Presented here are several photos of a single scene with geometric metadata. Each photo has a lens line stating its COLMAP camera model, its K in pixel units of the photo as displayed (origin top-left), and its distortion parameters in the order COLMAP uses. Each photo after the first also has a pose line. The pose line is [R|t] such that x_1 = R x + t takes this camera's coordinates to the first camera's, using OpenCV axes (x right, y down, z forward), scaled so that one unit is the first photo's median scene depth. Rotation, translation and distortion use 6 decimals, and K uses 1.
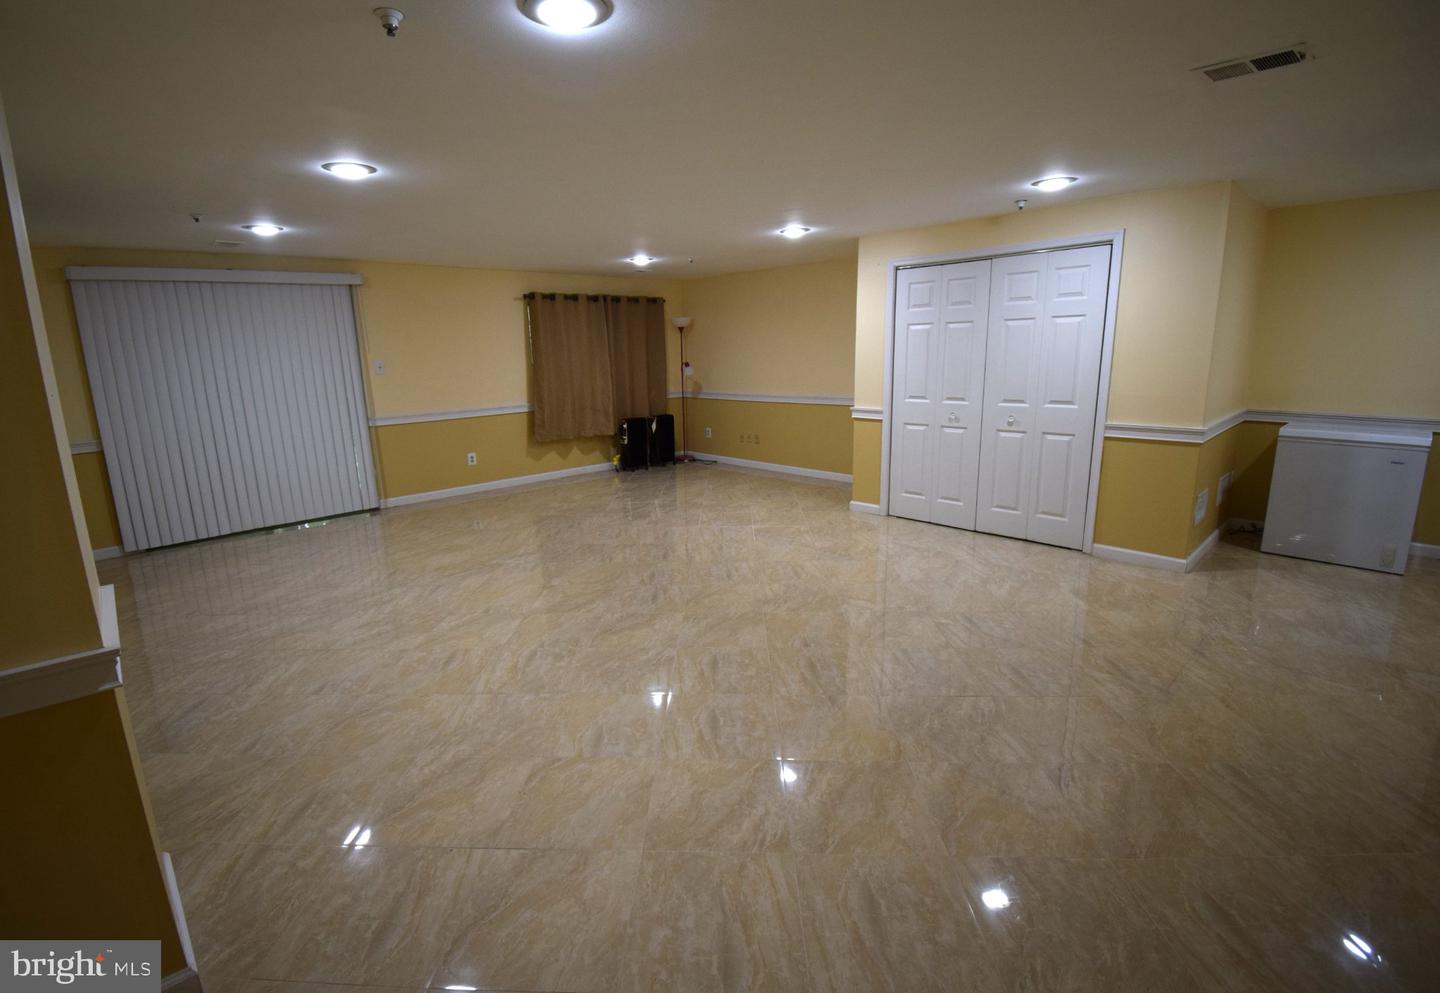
lens RADIAL K [[641.8, 0, 715.6], [0, 641.8, 476.7], [0, 0, 1]] dist [-0.002192, -0.001471]
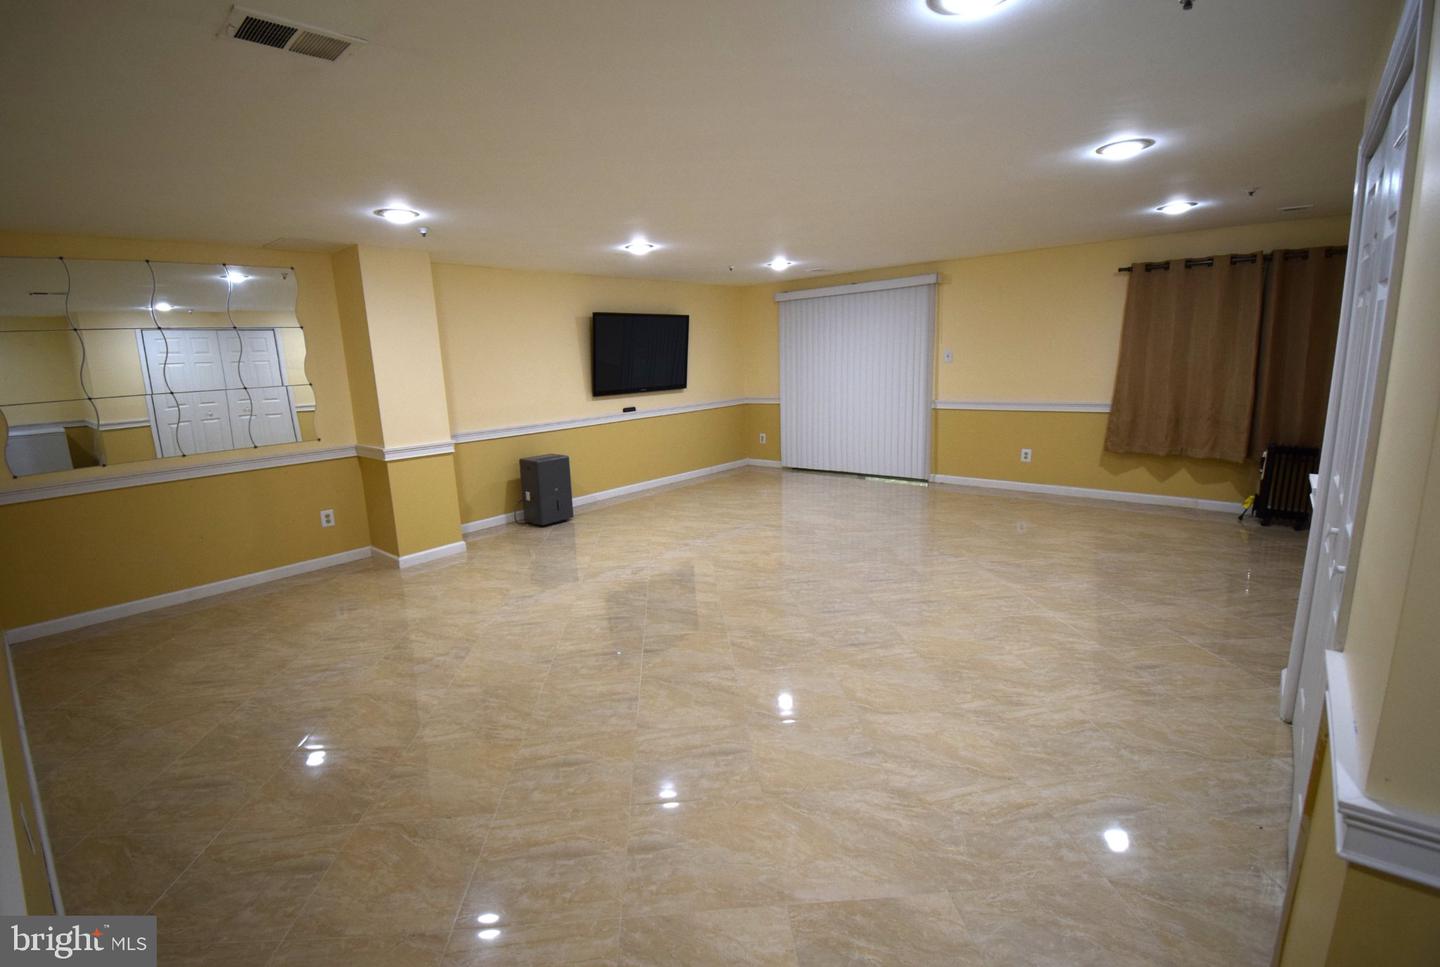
lens RADIAL K [[671.8, 0, 720.0], [0, 671.8, 483.5], [0, 0, 1]] dist [0.003850, 0.000812]
pose [[0.110862, 0.214435, -0.970426, 0.879278], [-0.165912, 0.966736, 0.194666, -0.173945], [0.979889, 0.139424, 0.142751, 0.709898]]
